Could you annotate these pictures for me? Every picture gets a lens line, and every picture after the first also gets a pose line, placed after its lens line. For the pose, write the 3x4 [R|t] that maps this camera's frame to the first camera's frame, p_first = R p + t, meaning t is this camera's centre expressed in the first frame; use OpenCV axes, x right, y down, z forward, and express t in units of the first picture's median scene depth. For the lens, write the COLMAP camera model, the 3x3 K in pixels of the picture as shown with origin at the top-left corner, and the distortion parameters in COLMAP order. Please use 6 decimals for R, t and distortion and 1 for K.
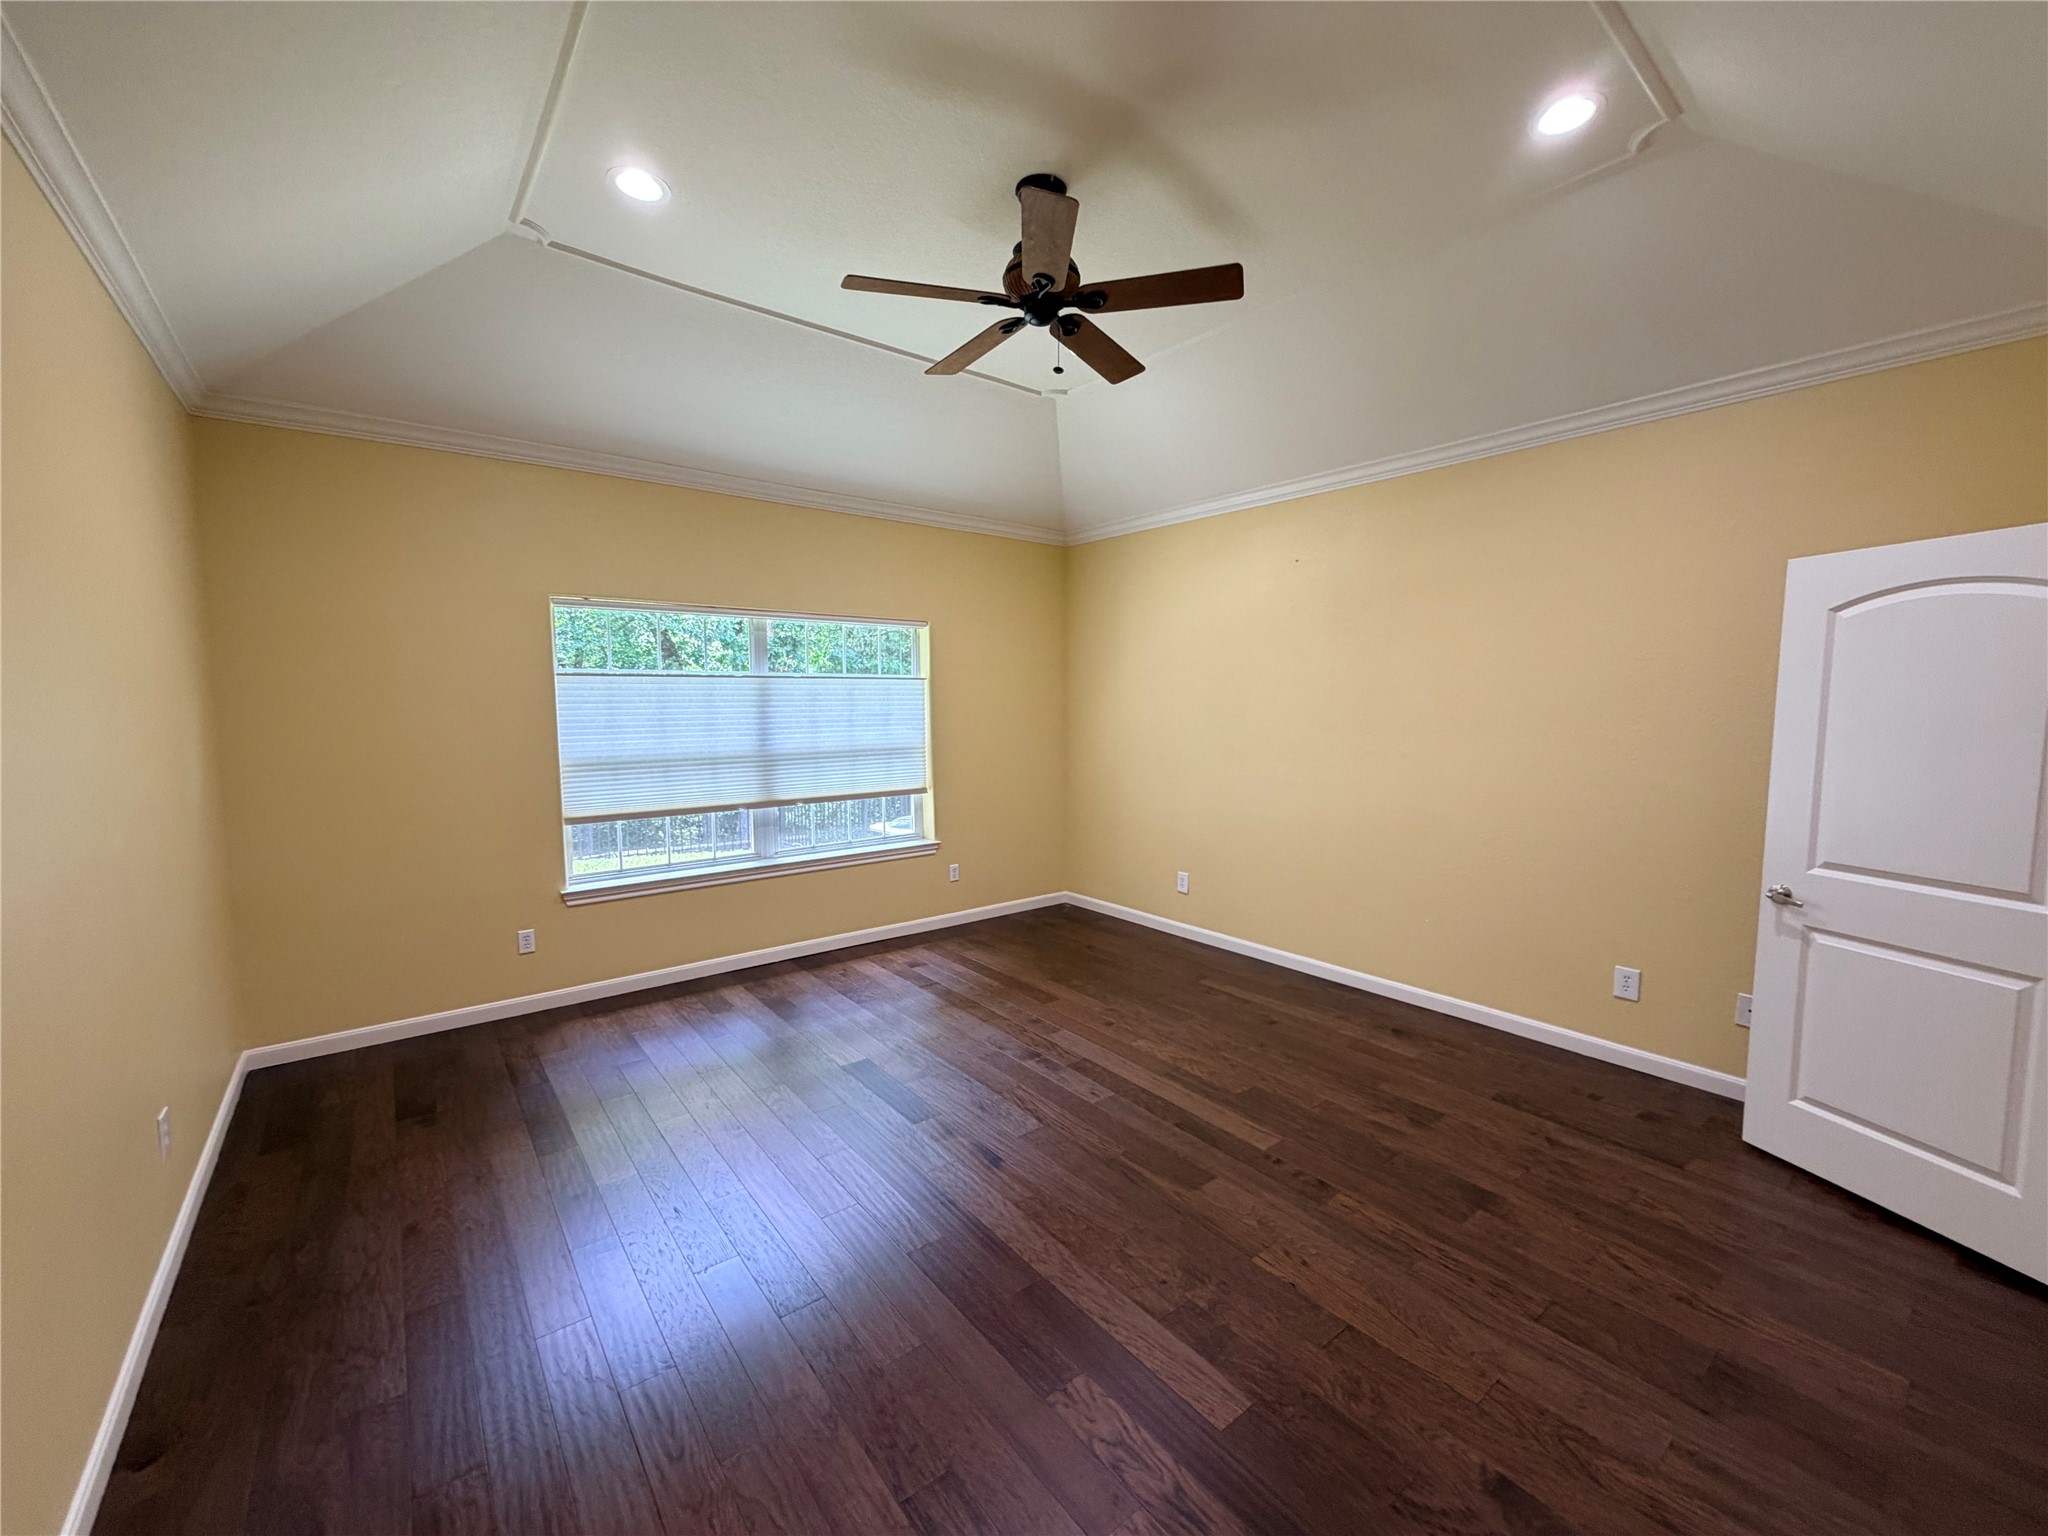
lens RADIAL K [[820.3, 0, 1022.2], [0, 820.3, 767.9], [0, 0, 1]] dist [0.000410, -0.000074]
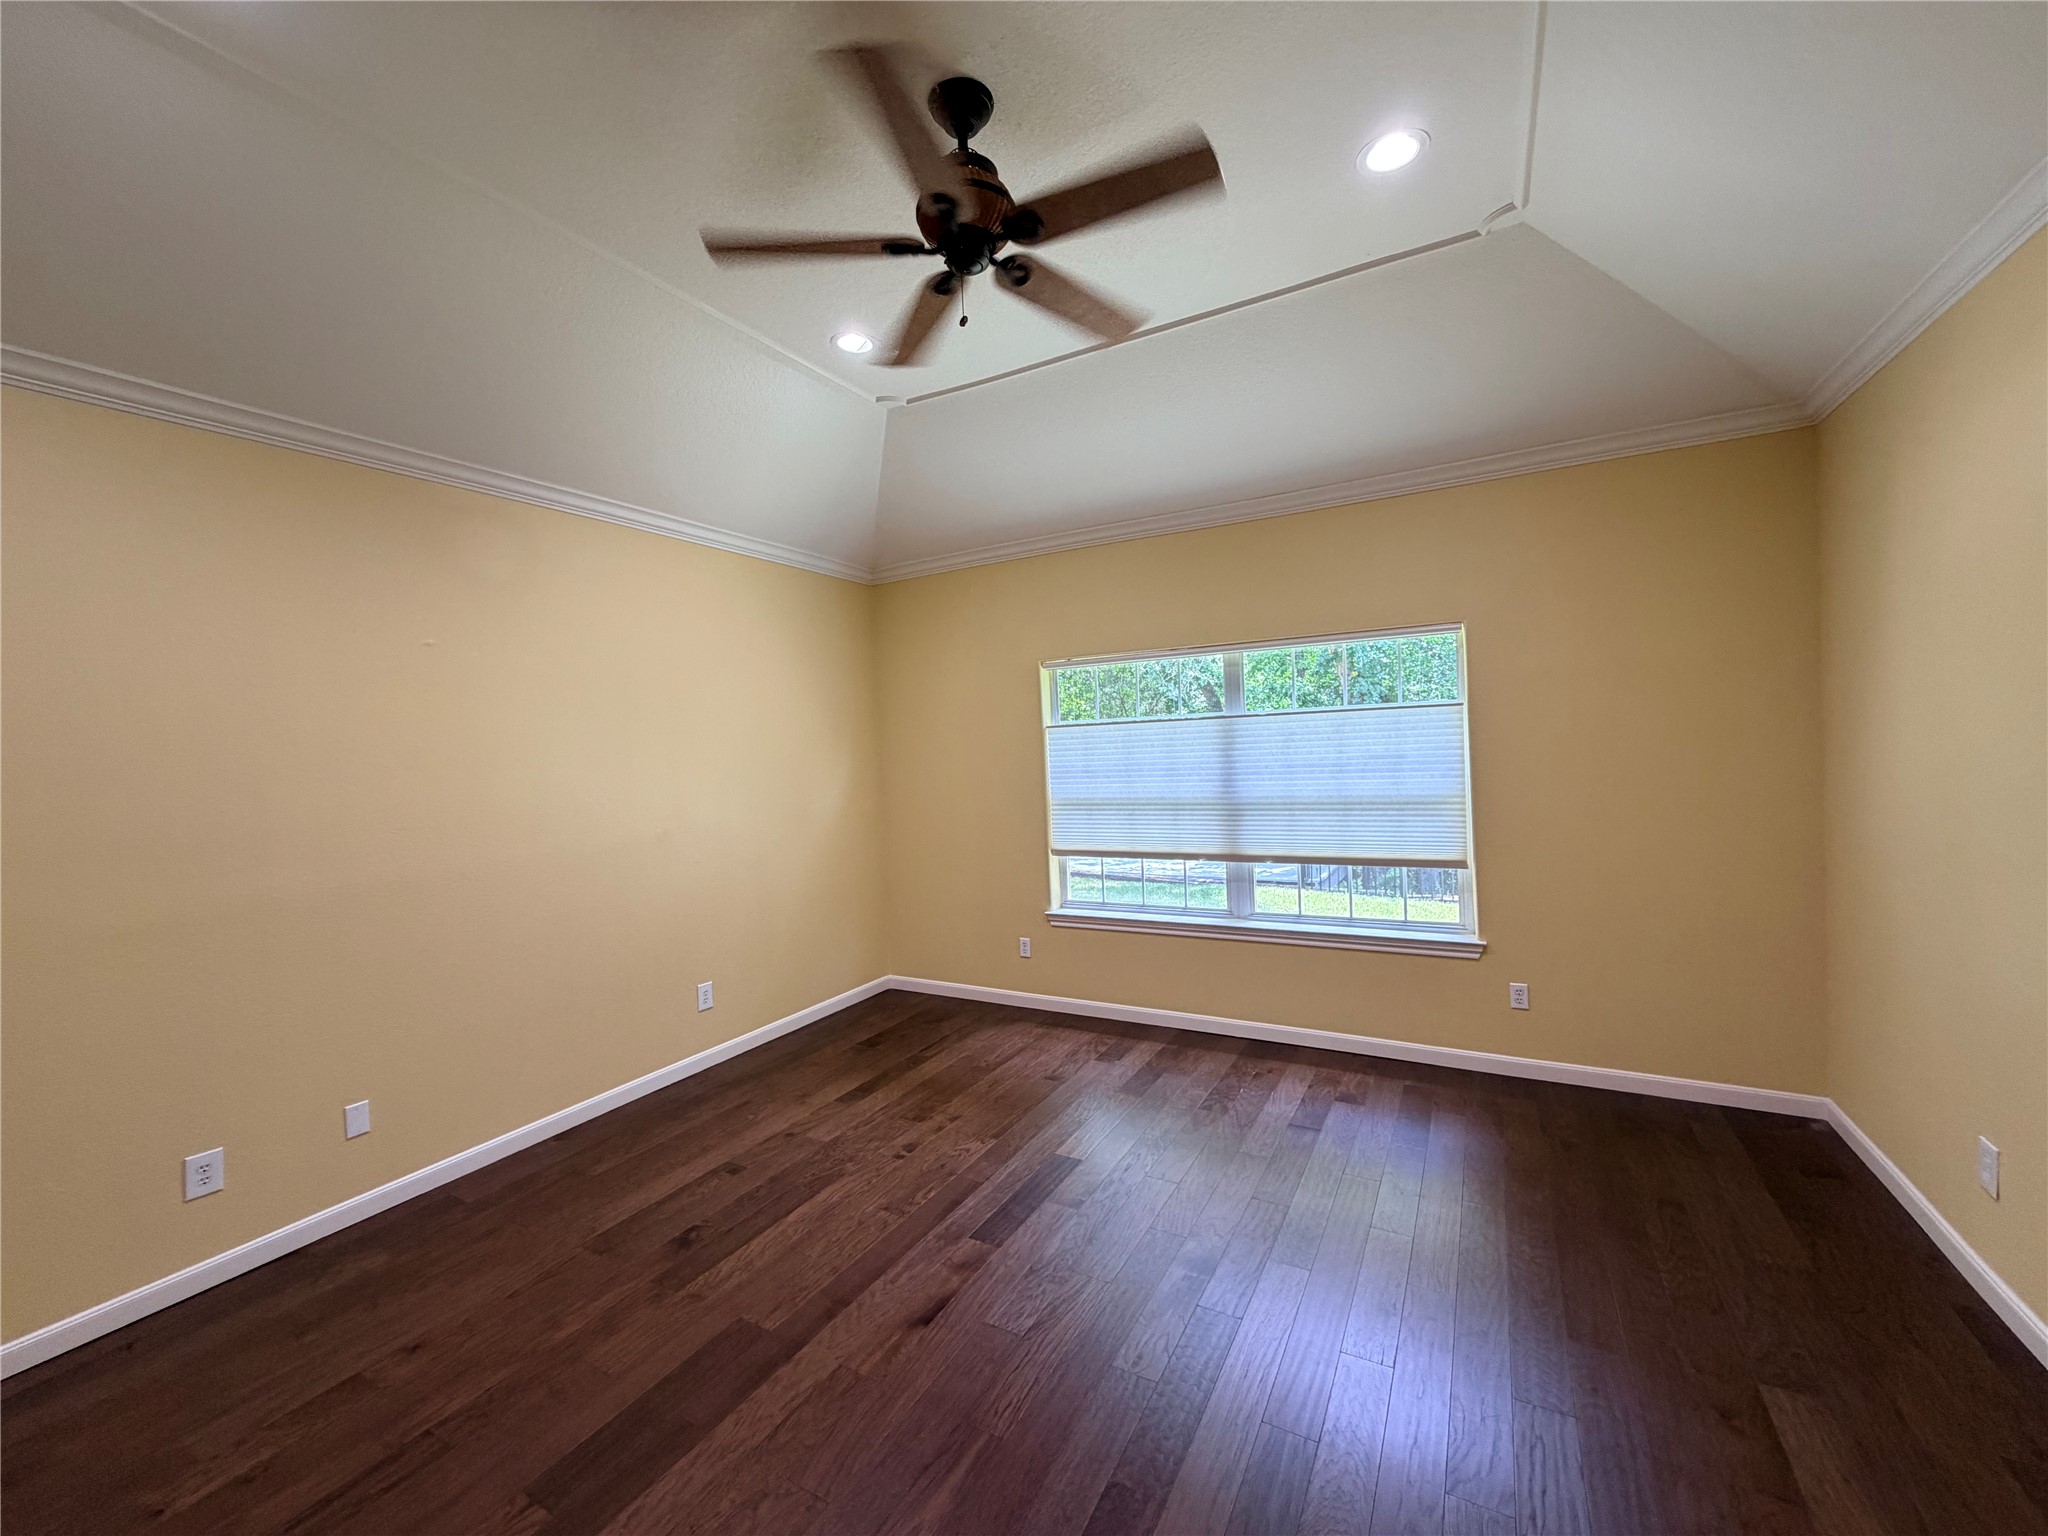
lens RADIAL K [[820.3, 0, 1022.9], [0, 820.3, 763.6], [0, 0, 1]] dist [0.000410, -0.000074]
pose [[0.370126, -0.002147, -0.928979, 0.456319], [-0.043969, 0.998836, -0.019827, -0.031596], [0.927940, 0.048185, 0.369601, 0.466188]]
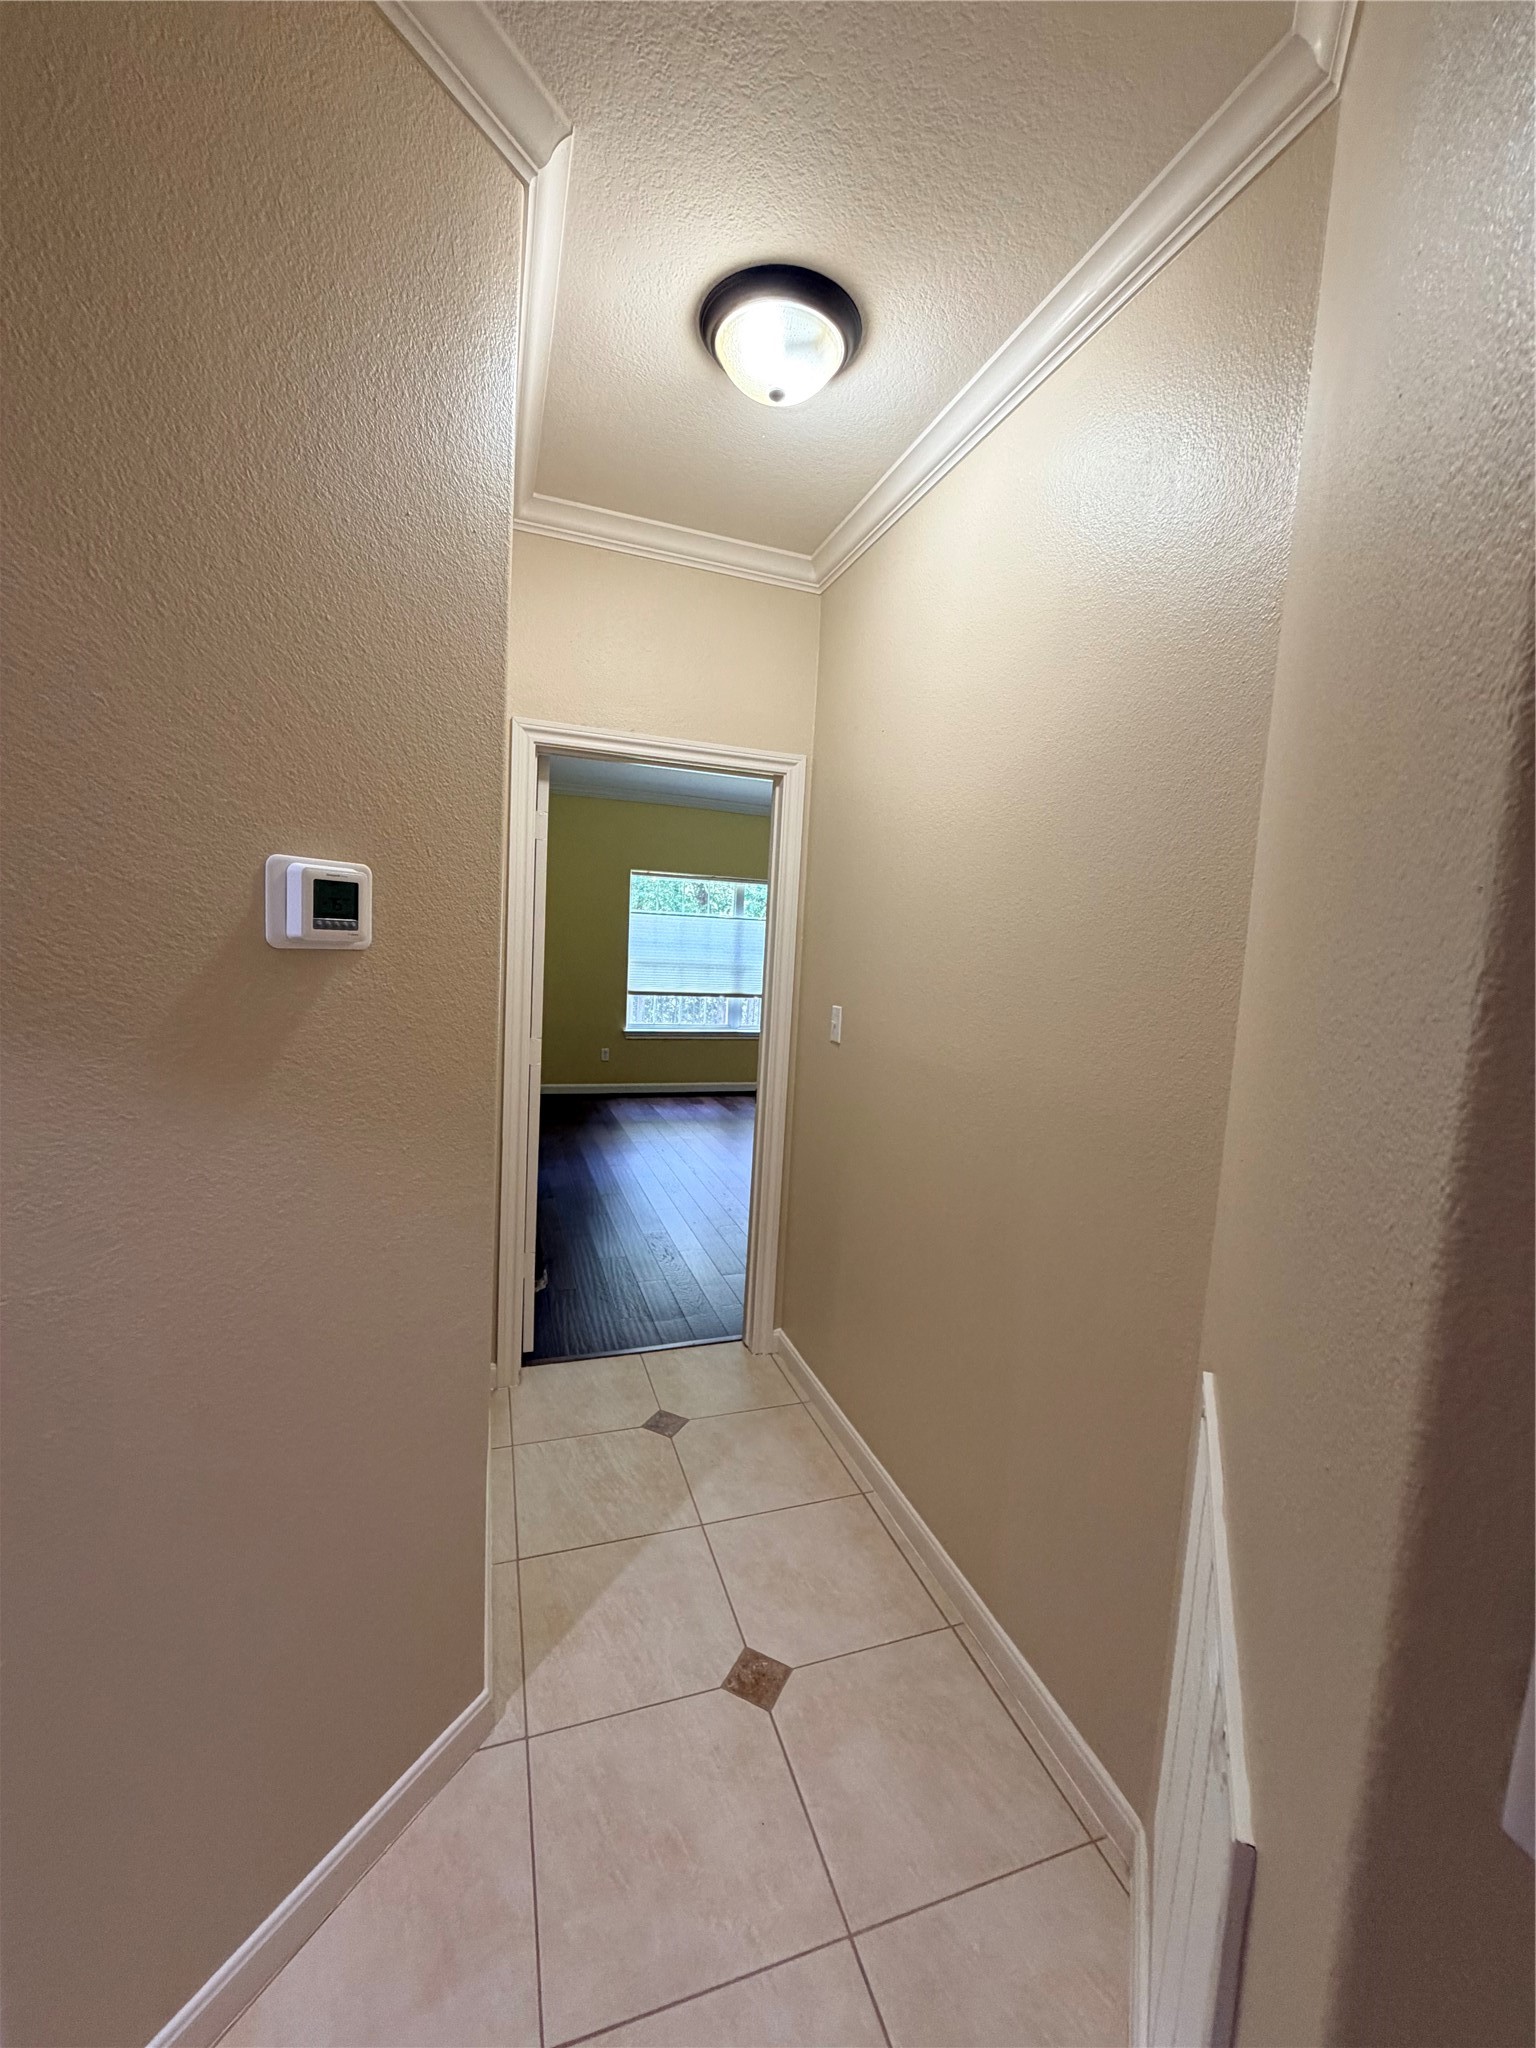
lens RADIAL K [[820.3, 0, 769.8], [0, 820.3, 1023.4], [0, 0, 1]] dist [0.000410, -0.000074]
pose [[0.940211, 0.078557, -0.331411, 0.314318], [-0.077183, 0.996866, 0.017328, 0.068855], [0.331733, 0.009288, 0.943328, -0.555441]]
